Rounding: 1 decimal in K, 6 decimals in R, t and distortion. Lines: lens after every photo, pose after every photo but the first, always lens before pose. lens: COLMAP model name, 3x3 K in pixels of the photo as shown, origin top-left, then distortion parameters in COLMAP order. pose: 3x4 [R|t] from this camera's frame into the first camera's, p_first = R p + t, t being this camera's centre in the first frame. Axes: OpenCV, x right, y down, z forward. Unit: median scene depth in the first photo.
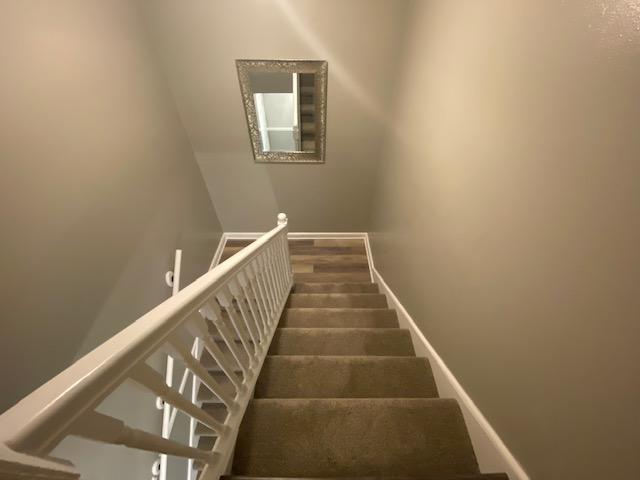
lens RADIAL K [[253.5, 0, 323.4], [0, 253.5, 248.8], [0, 0, 1]] dist [0.000650, -0.010074]
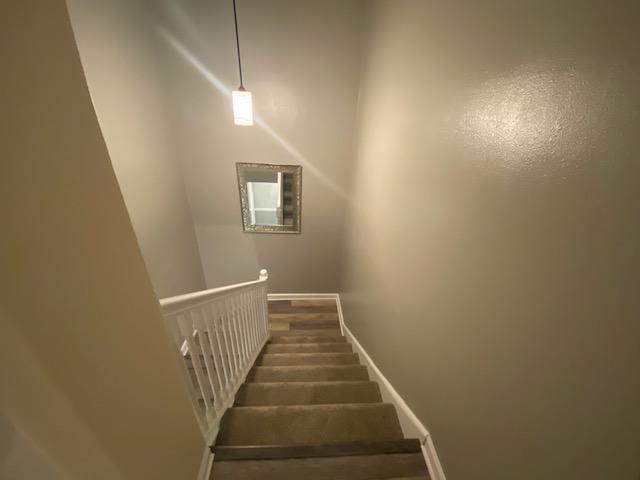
lens RADIAL K [[253.5, 0, 323.4], [0, 253.5, 248.8], [0, 0, 1]] dist [0.000650, -0.010074]
pose [[0.997498, 0.010116, 0.069973, 0.034373], [0.010404, 0.957933, -0.286804, 0.099006], [-0.069931, 0.286815, 0.955430, -0.201266]]
